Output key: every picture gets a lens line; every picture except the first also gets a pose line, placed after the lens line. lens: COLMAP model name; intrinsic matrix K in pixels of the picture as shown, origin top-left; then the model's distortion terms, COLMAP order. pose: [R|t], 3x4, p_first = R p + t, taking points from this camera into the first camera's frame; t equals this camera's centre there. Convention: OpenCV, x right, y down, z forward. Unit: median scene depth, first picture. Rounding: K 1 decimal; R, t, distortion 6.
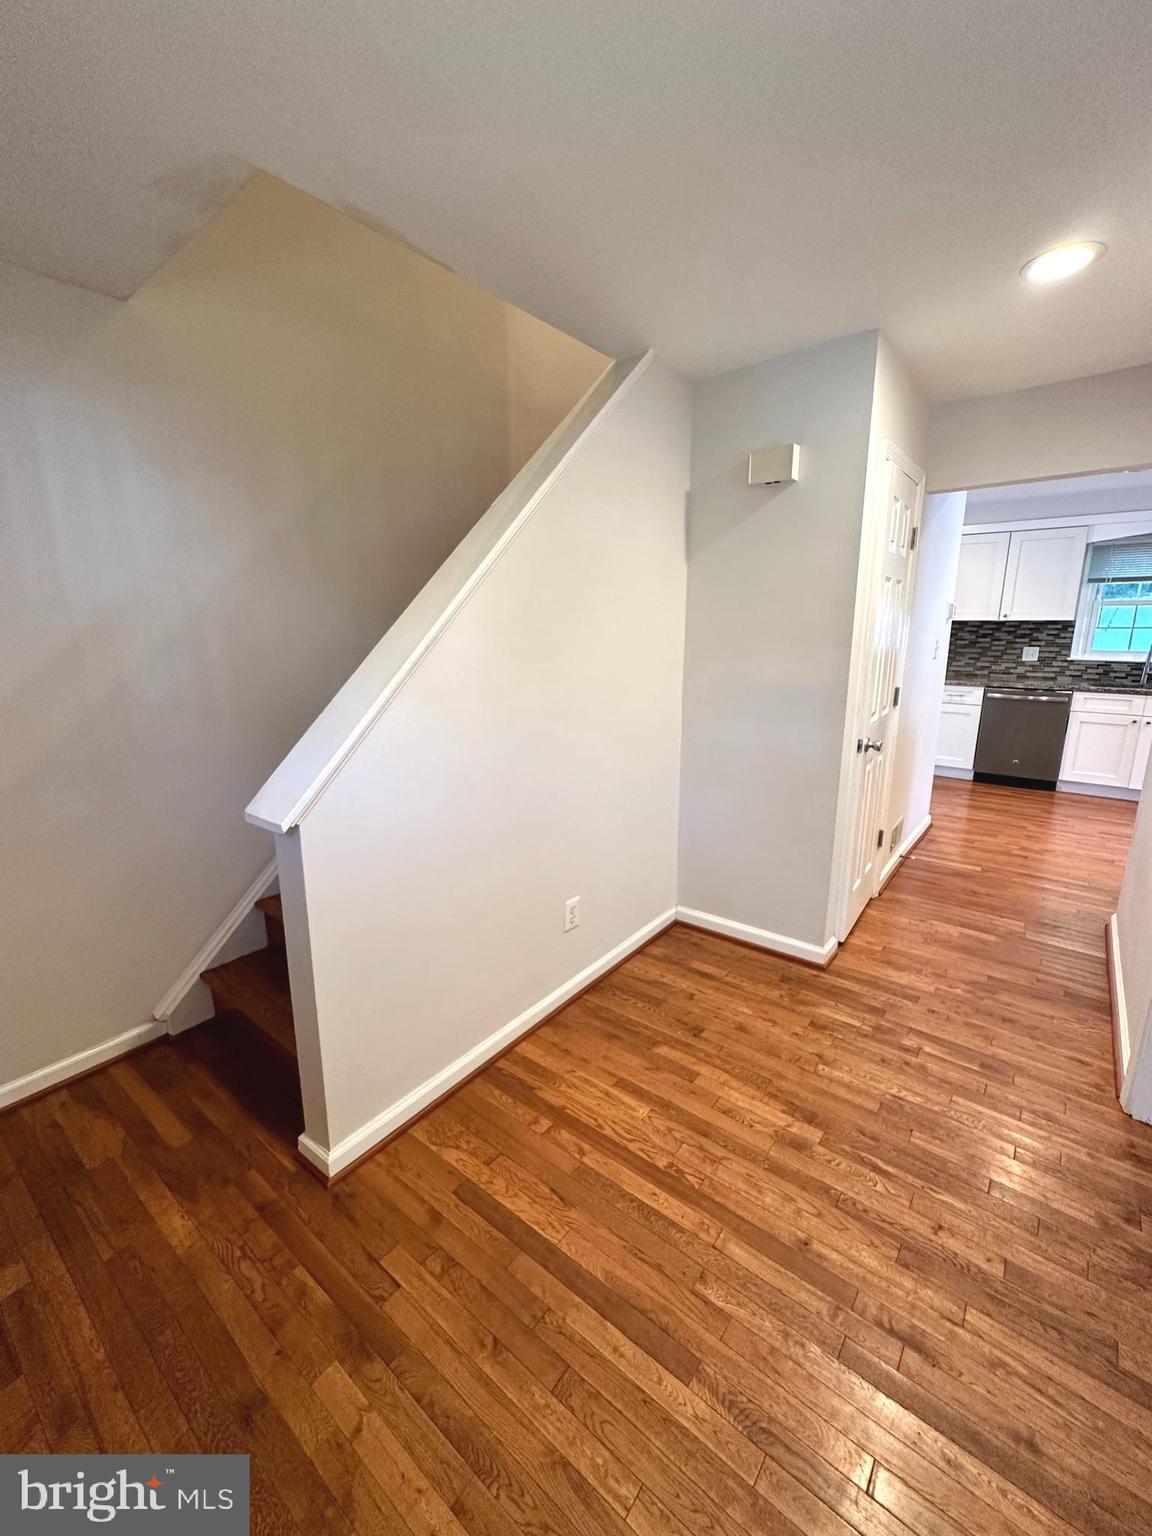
lens RADIAL K [[615.6, 0, 576.9], [0, 615.6, 770.4], [0, 0, 1]] dist [-0.003329, 0.001525]
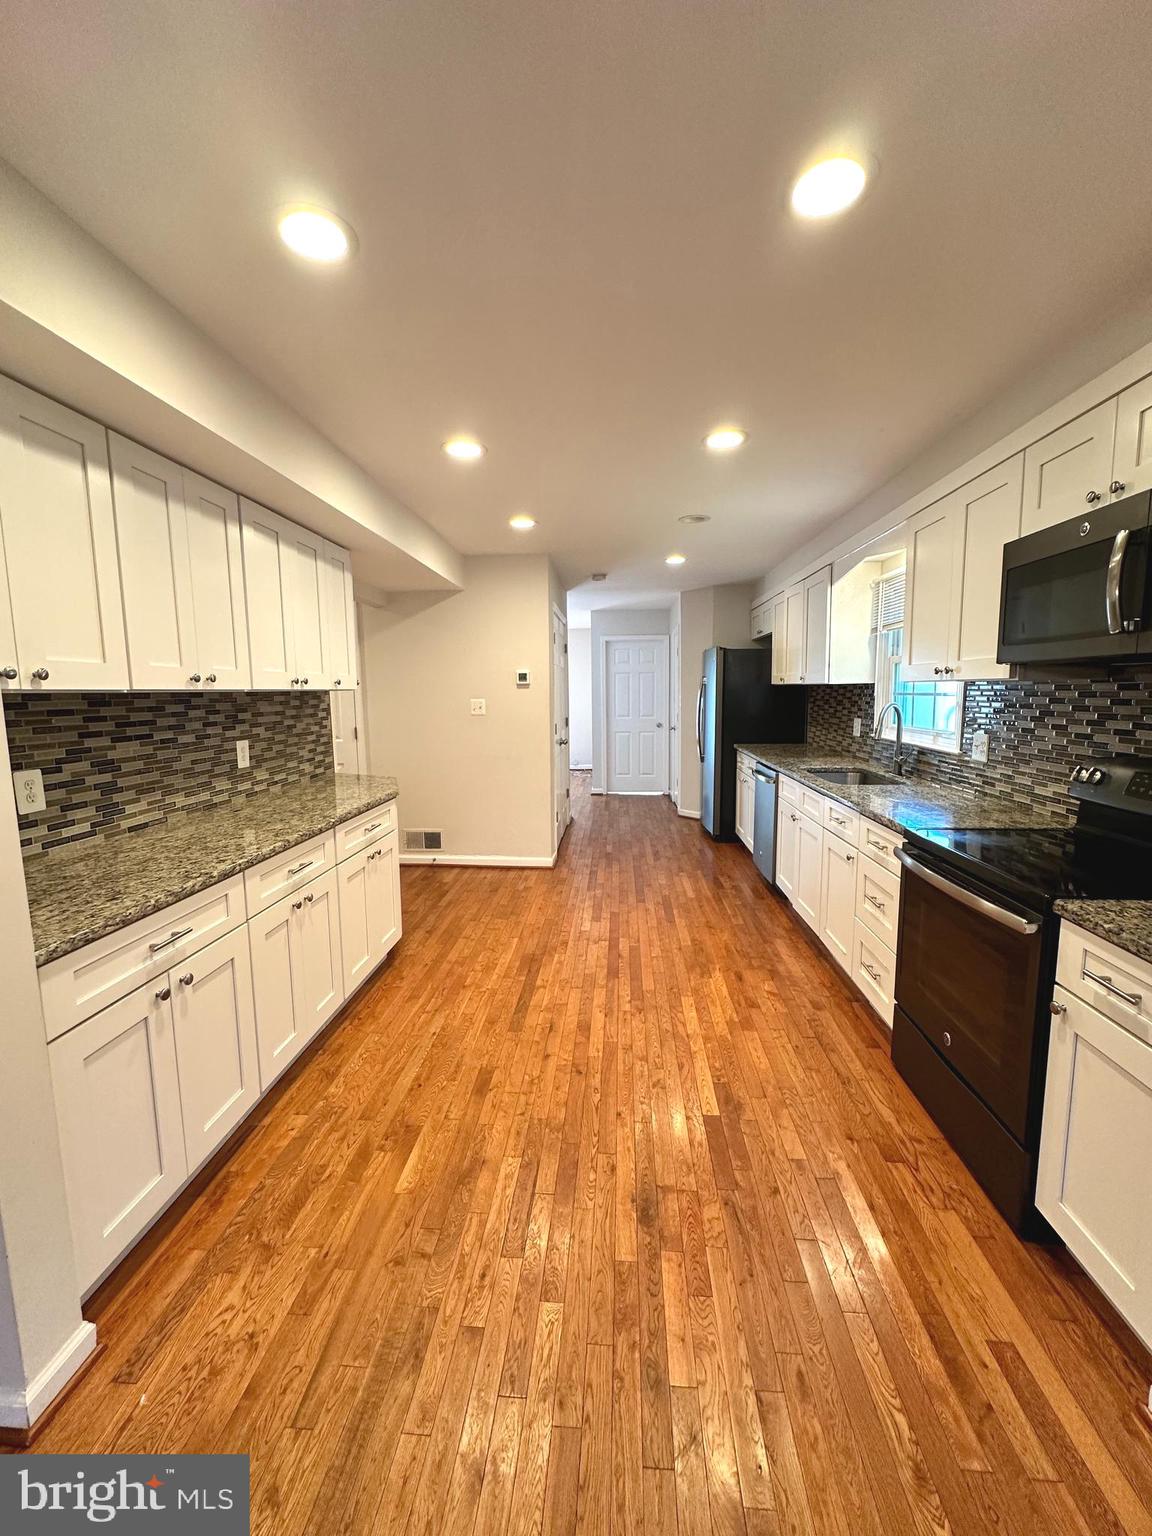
lens RADIAL K [[615.6, 0, 575.5], [0, 615.6, 762.3], [0, 0, 1]] dist [-0.003329, 0.001525]
pose [[0.563671, 0.098068, -0.820157, 2.762648], [-0.188364, 0.982026, -0.012034, -0.171548], [0.804235, 0.161271, 0.572012, 0.699794]]
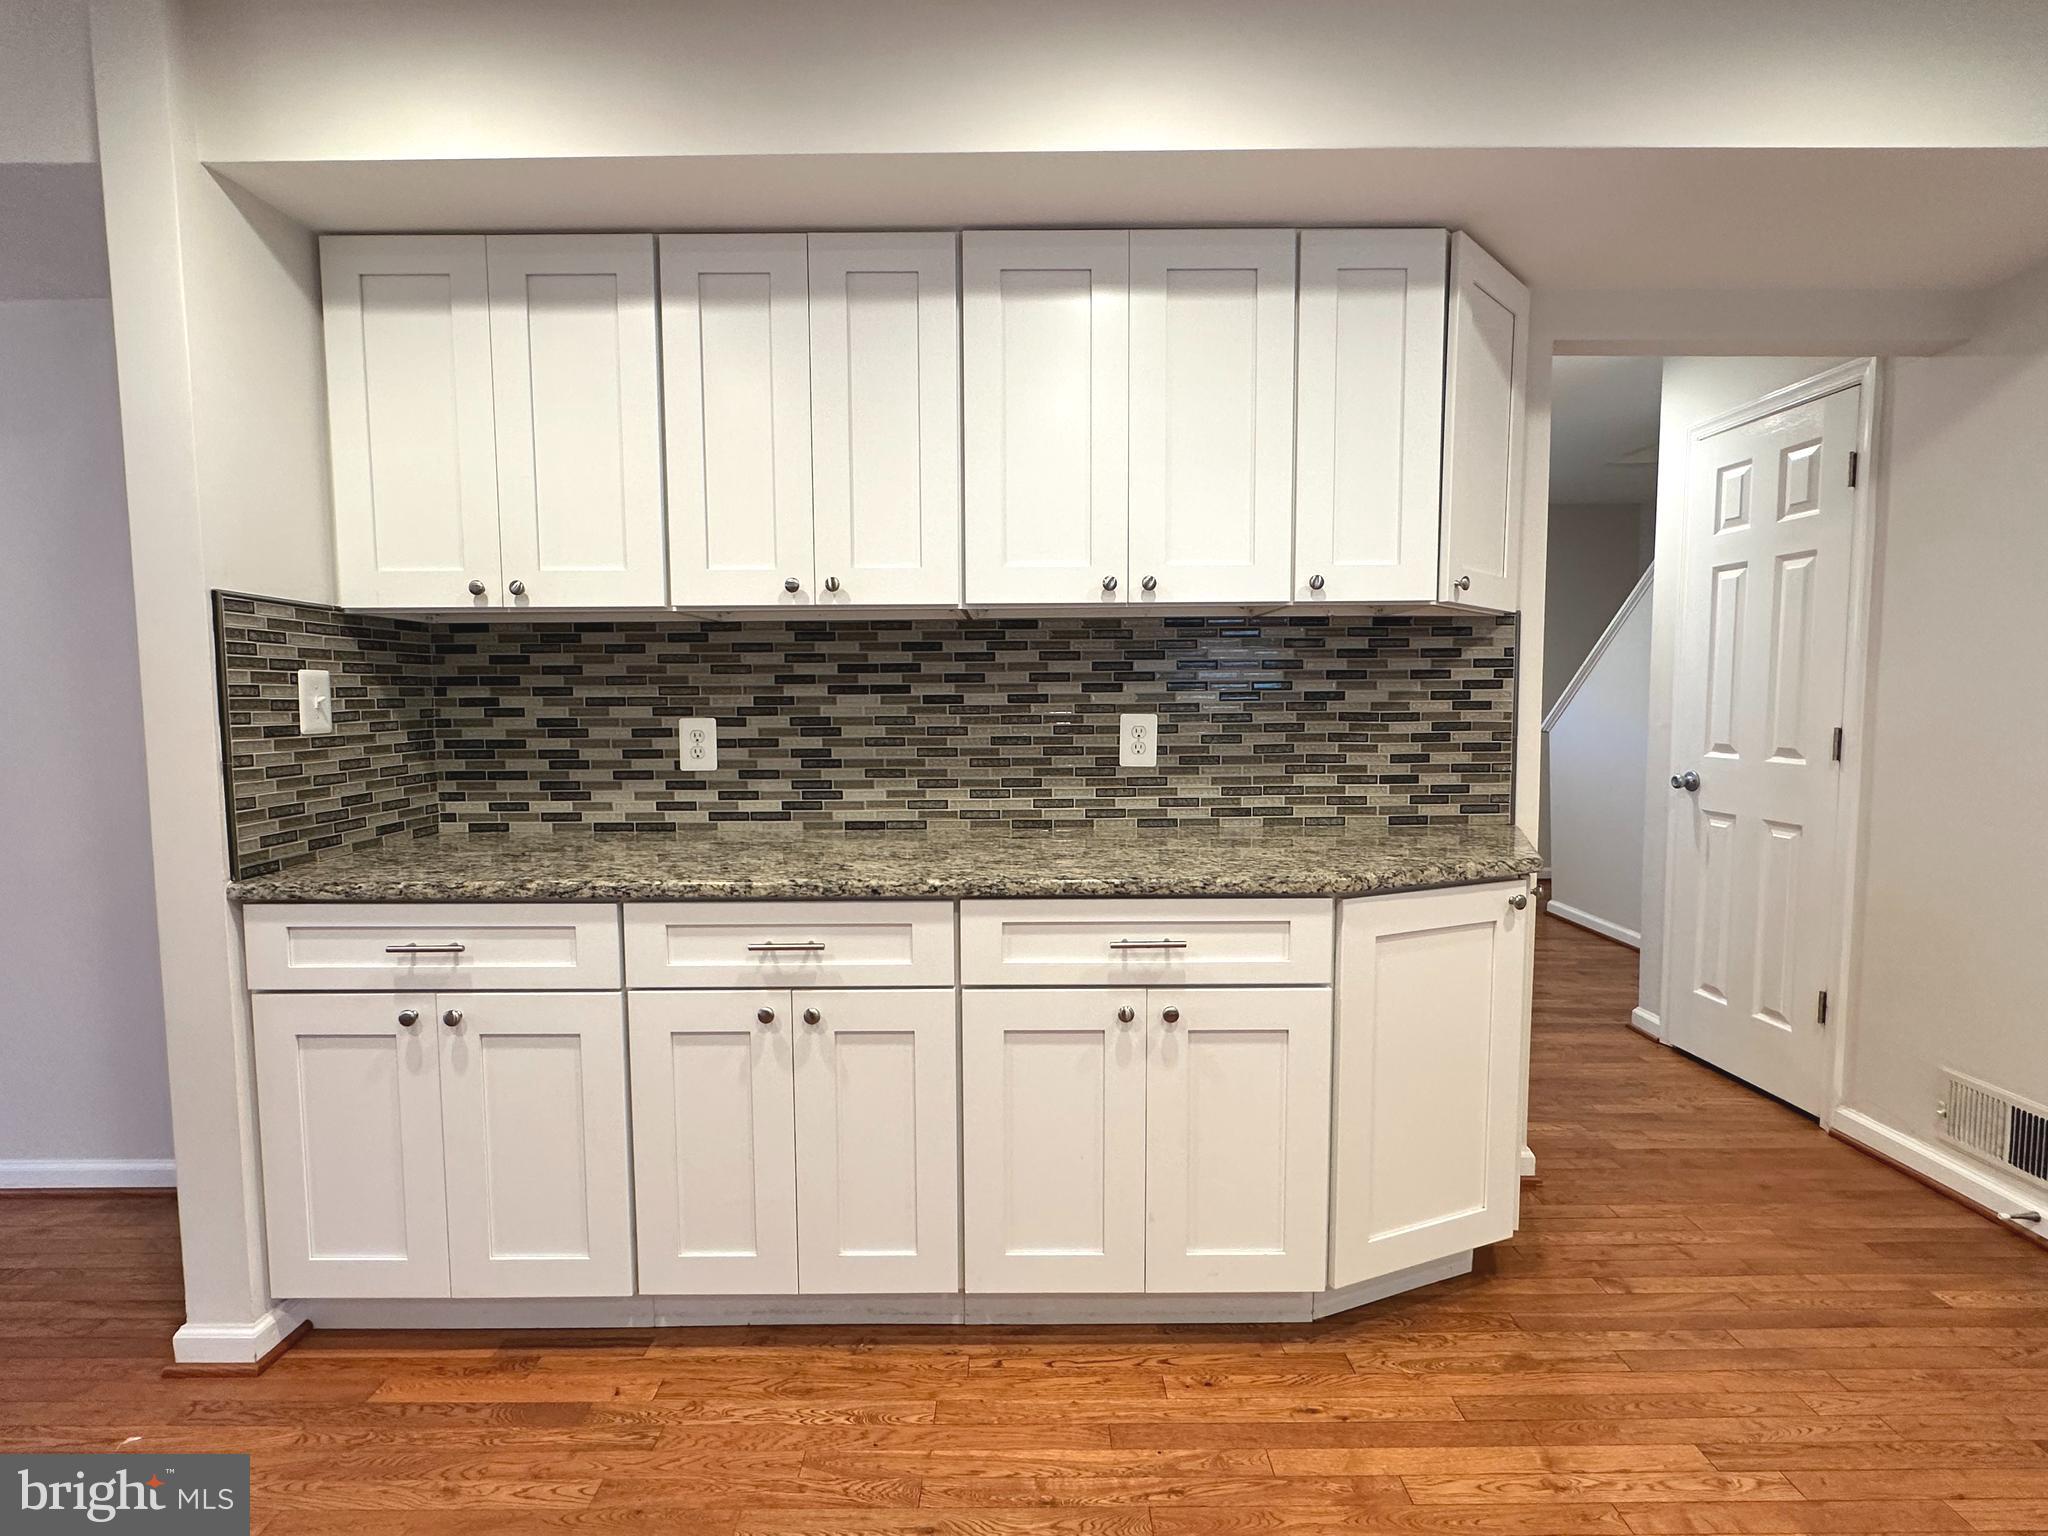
lens RADIAL K [[975.7, 0, 1017.1], [0, 975.7, 769.4], [0, 0, 1]] dist [-0.001805, 0.000731]
pose [[-0.781351, 0.061243, -0.621080, 2.099482], [-0.134847, 0.955099, 0.263824, -0.294632], [0.609350, 0.289890, -0.738009, 1.530529]]
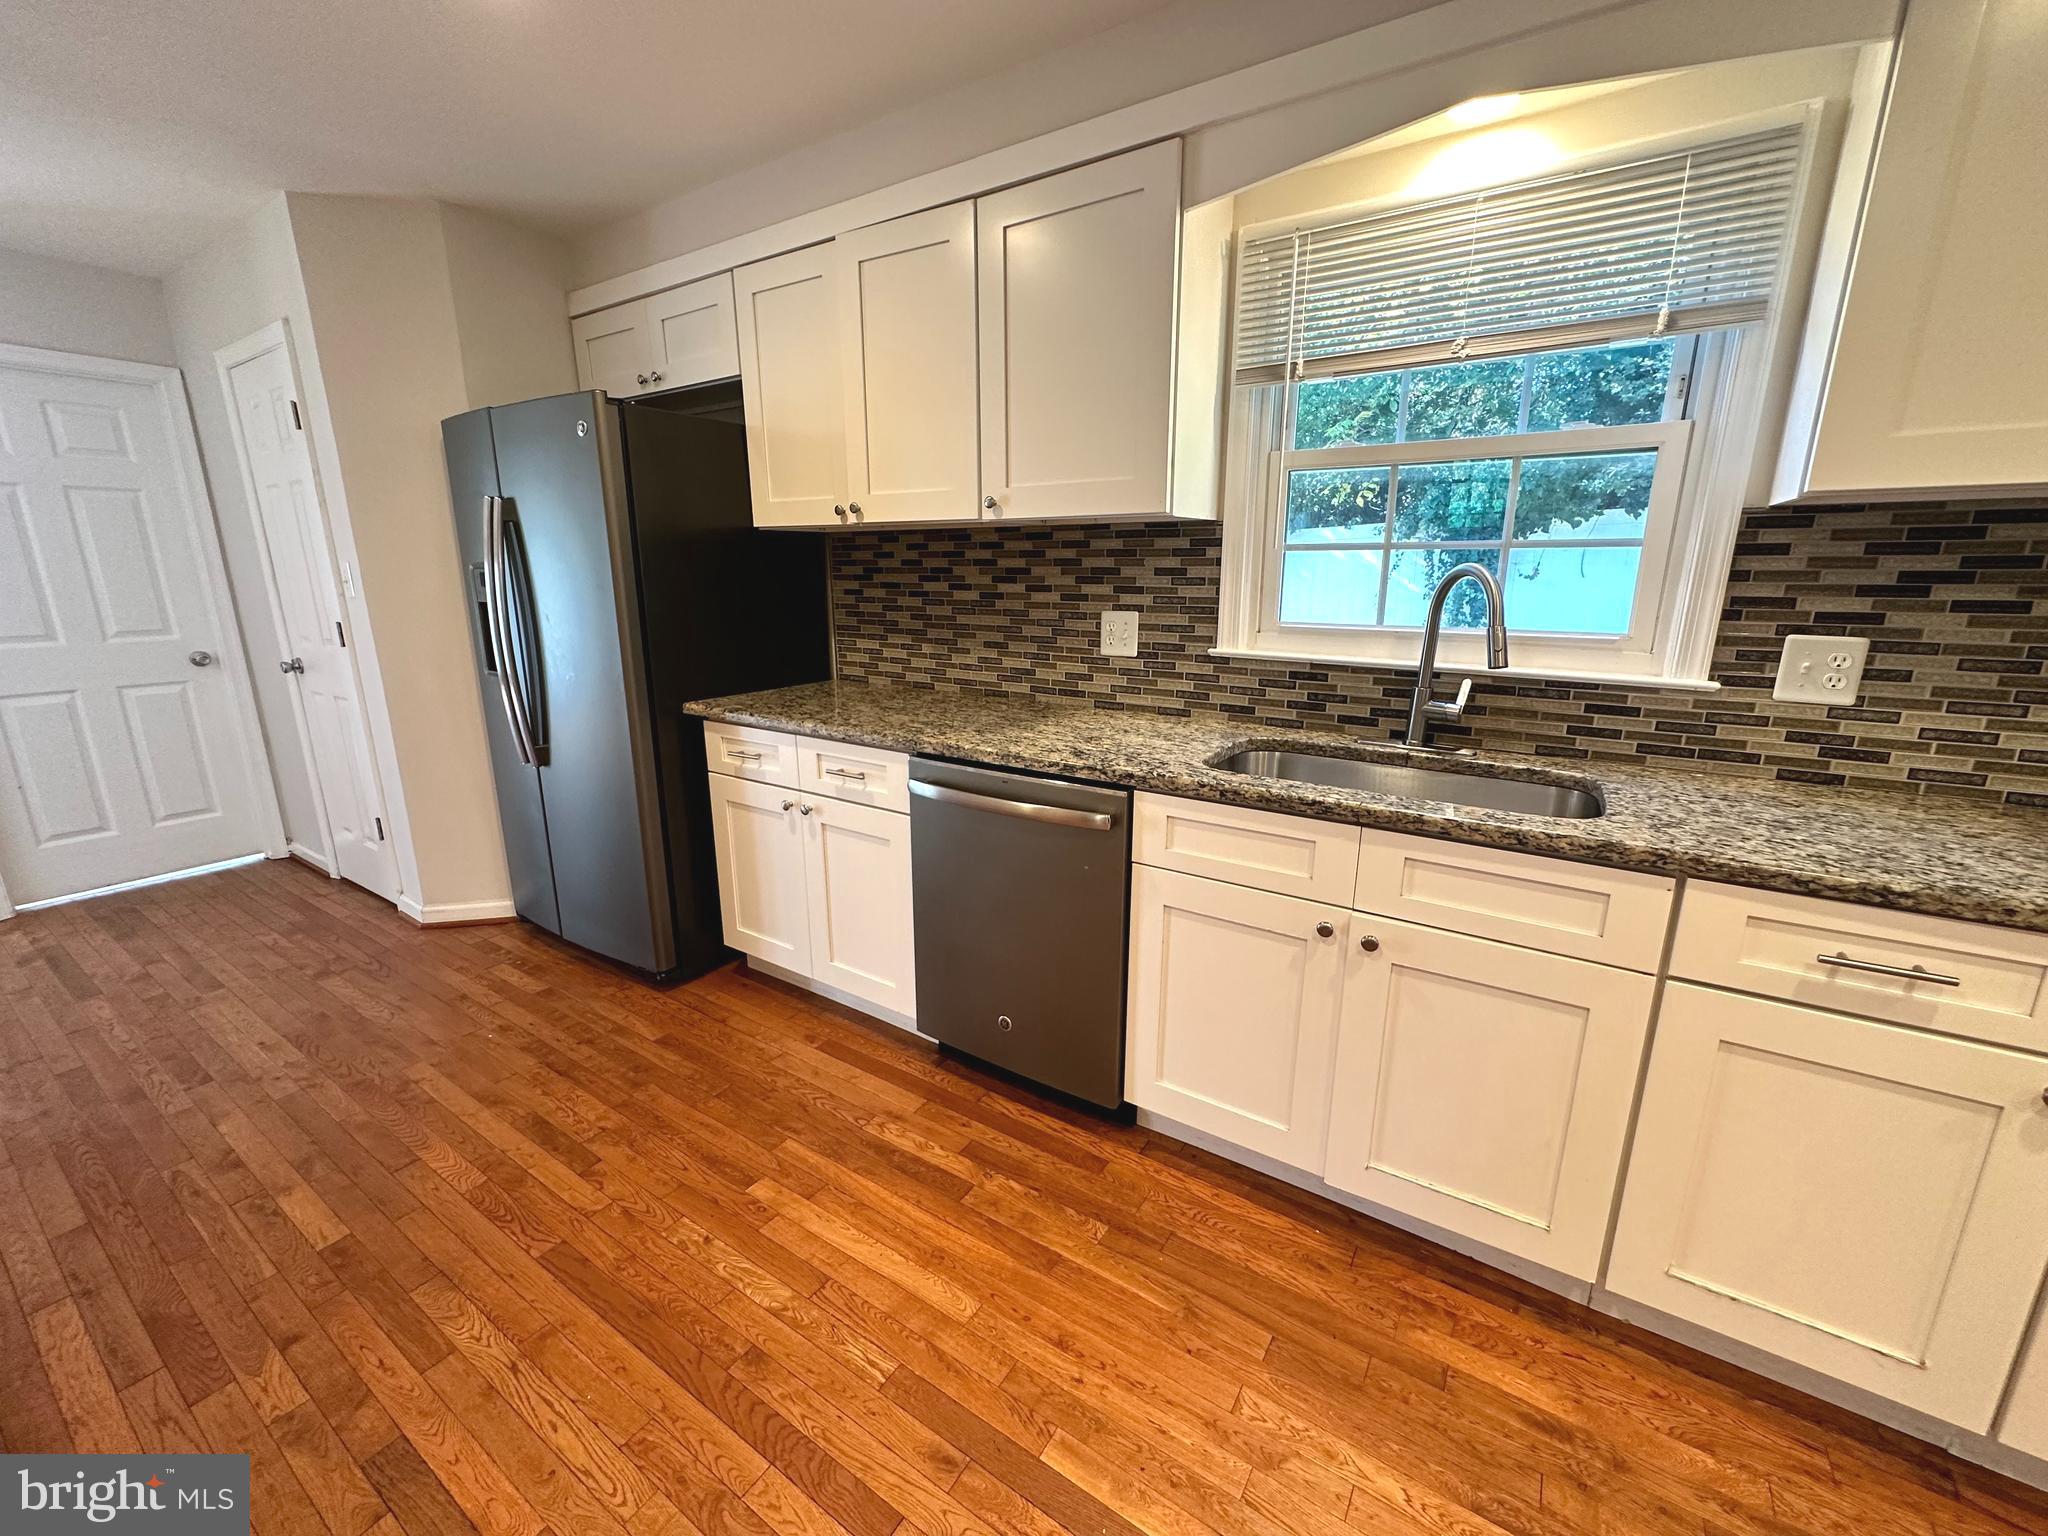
lens RADIAL K [[820.9, 0, 1019.3], [0, 820.9, 763.2], [0, 0, 1]] dist [-0.003329, 0.001525]
pose [[0.996555, -0.012620, 0.081963, 1.544347], [0.012846, 0.999915, -0.002225, -0.293004], [-0.081928, 0.003270, 0.996633, 1.400852]]
